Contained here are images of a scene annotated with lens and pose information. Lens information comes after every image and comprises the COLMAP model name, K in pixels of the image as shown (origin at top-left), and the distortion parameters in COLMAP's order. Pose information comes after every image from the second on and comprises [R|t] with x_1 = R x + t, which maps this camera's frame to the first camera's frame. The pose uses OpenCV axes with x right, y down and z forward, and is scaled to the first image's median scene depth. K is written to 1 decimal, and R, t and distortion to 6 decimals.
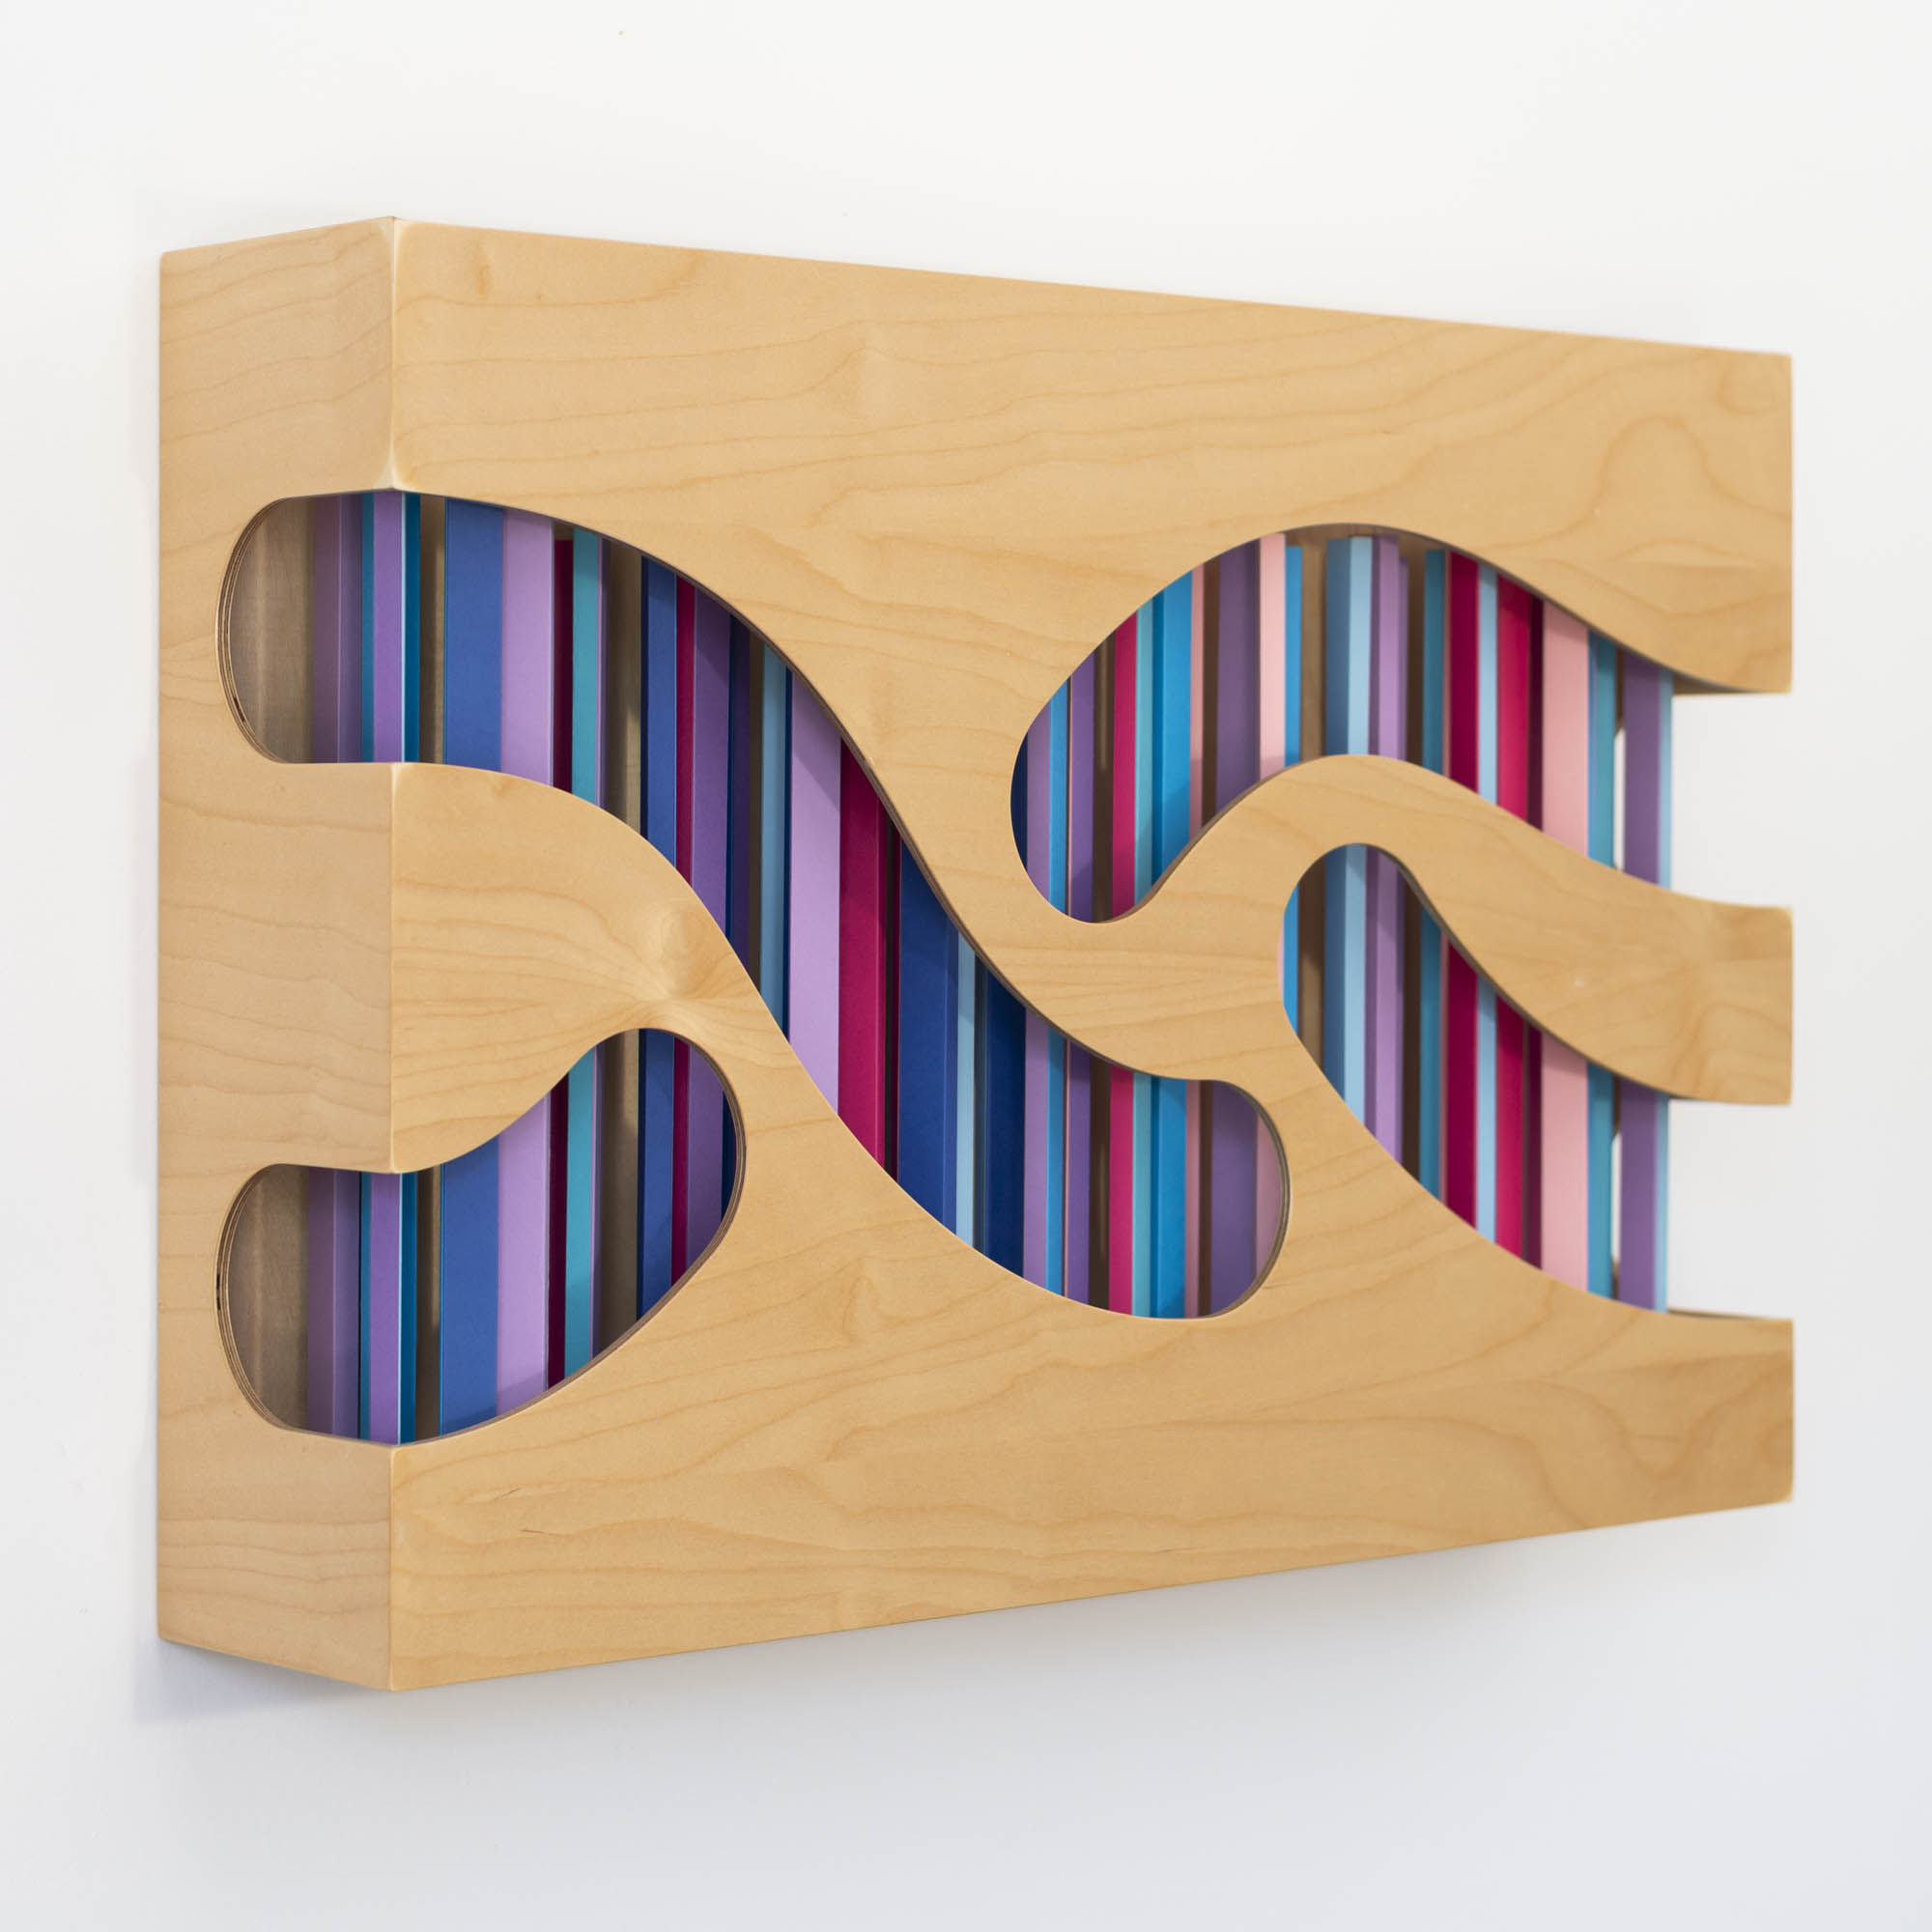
lens RADIAL K [[3656.8, 0, 966.0], [0, 3656.8, 966.0], [0, 0, 1]] dist [-0.029062, 0.198535]
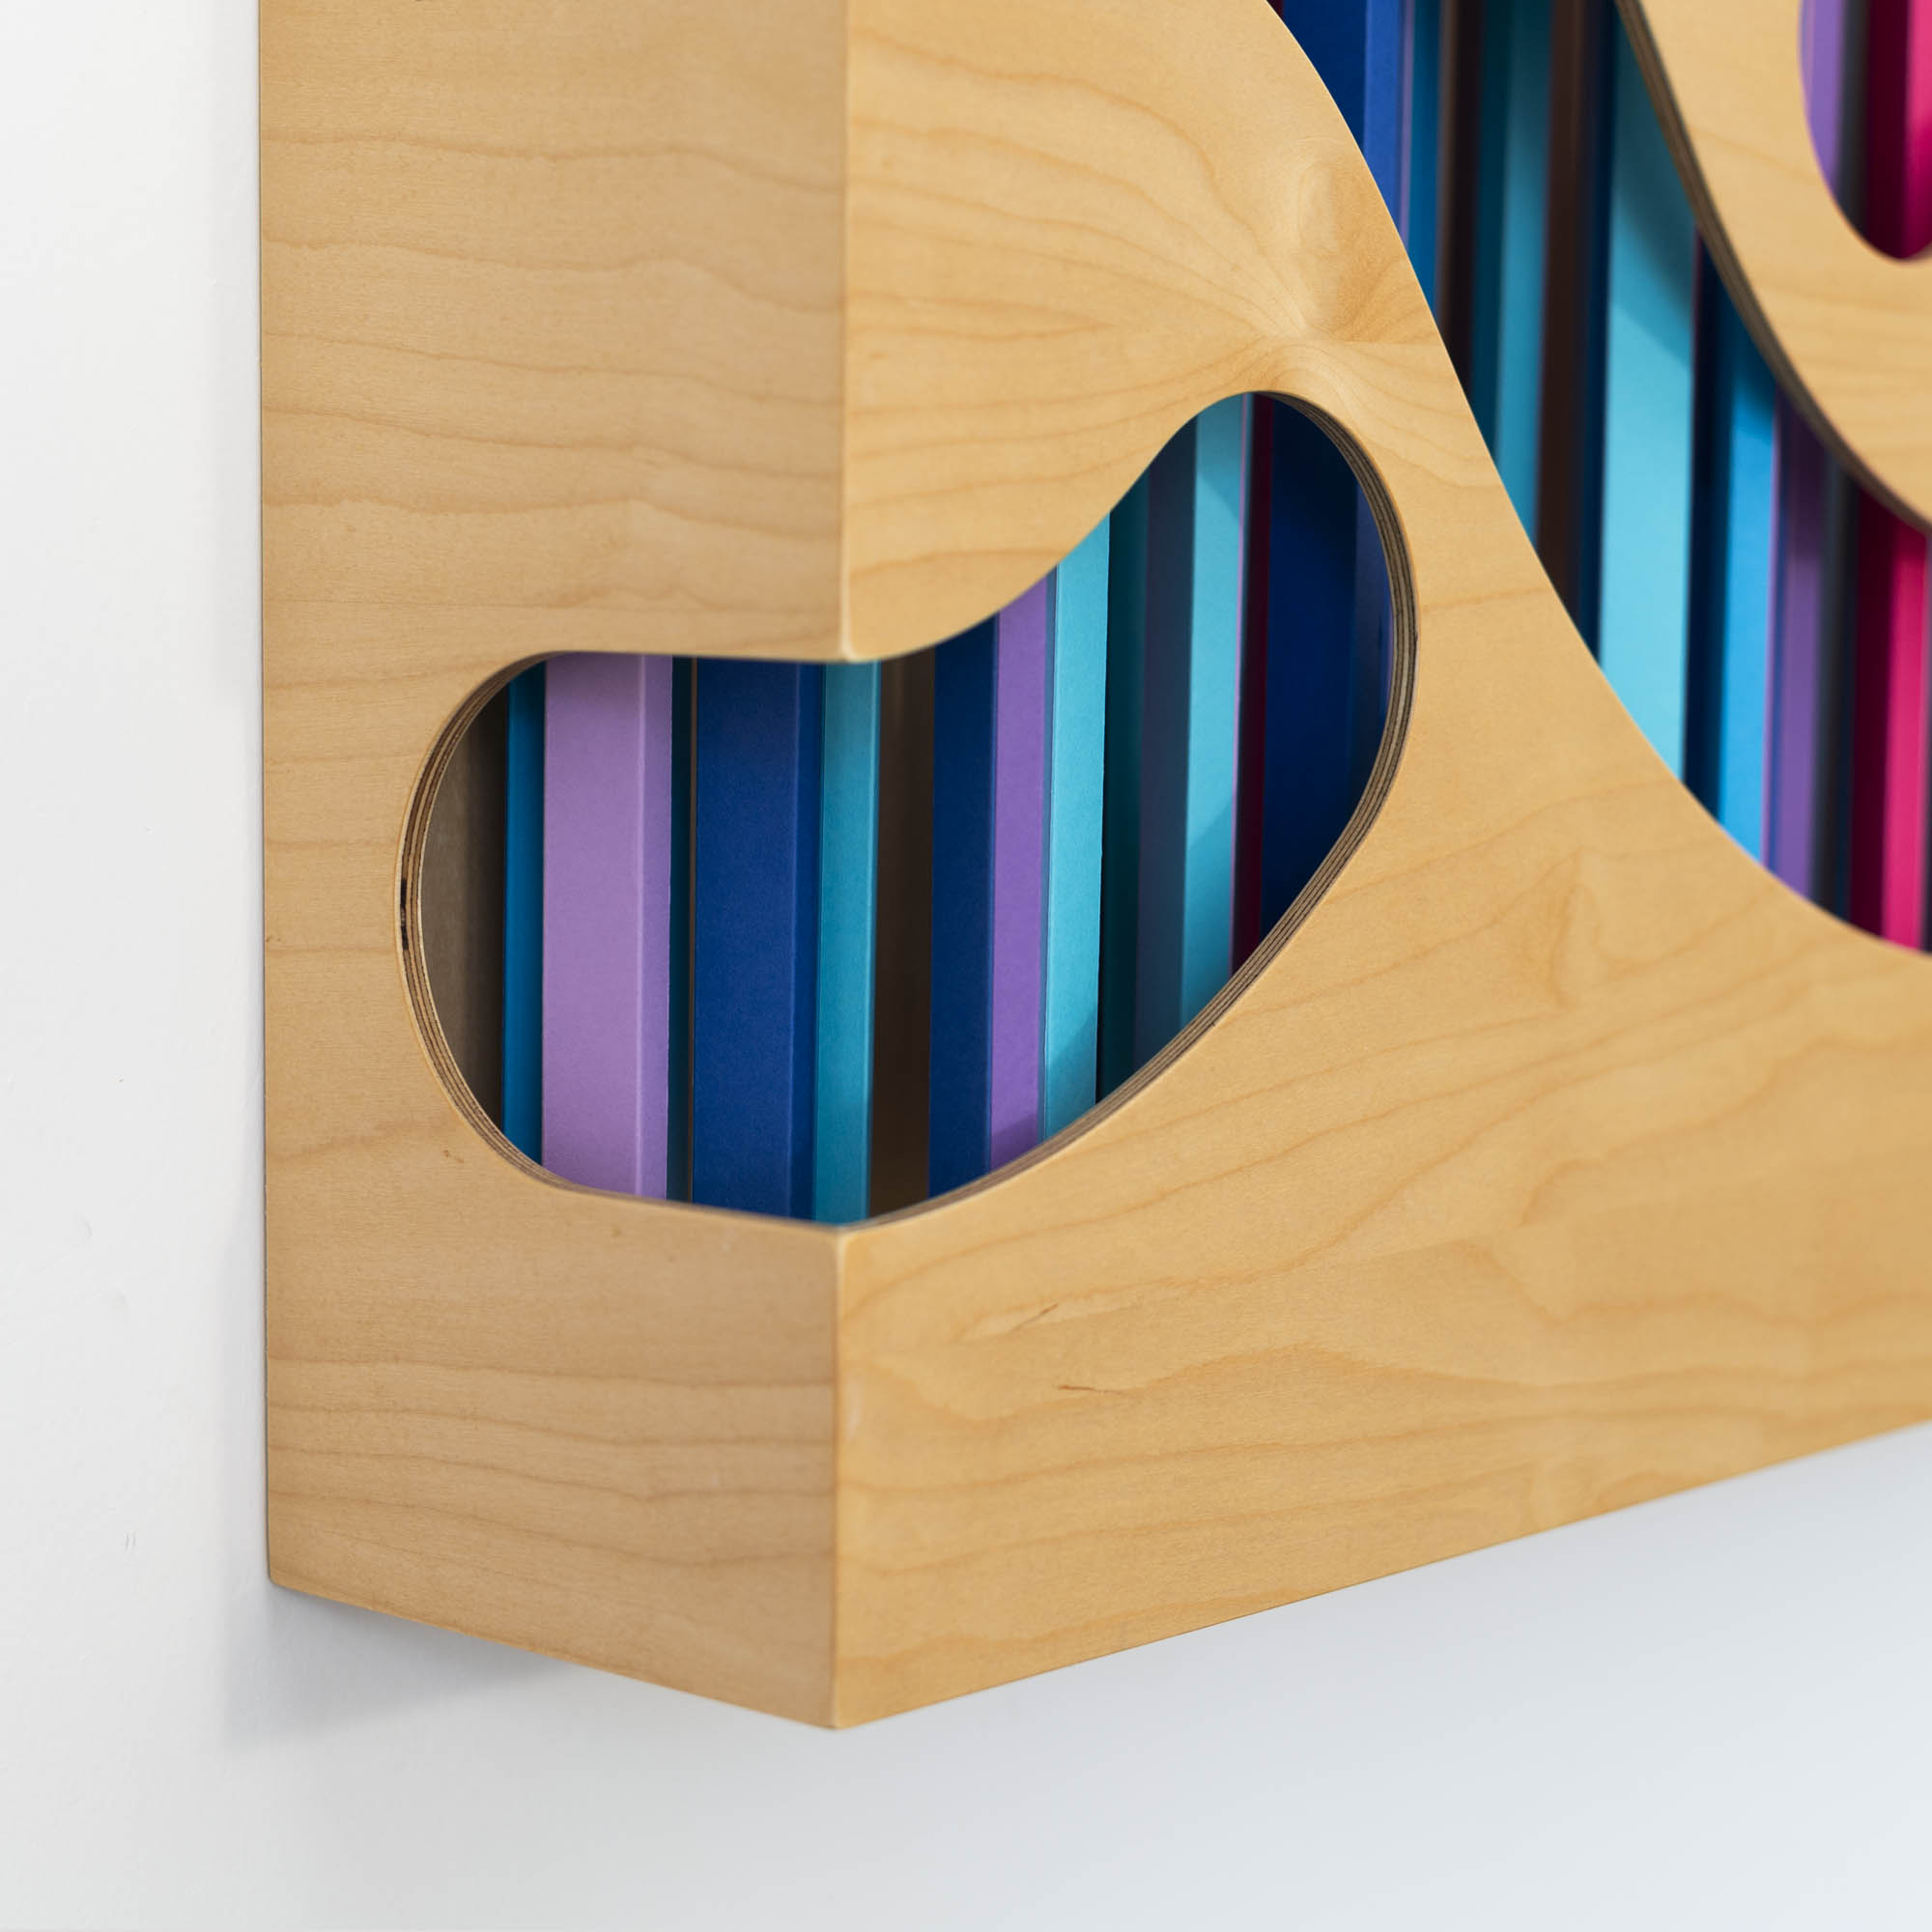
lens RADIAL K [[3592.8, 0, 1055.8], [0, 3592.8, 895.6], [0, 0, 1]] dist [-0.012650, 0.125613]
pose [[0.992644, -0.001352, 0.121059, -0.177526], [-0.007958, 0.997046, 0.076391, 0.048877], [-0.120804, -0.076793, 0.989702, 0.508006]]
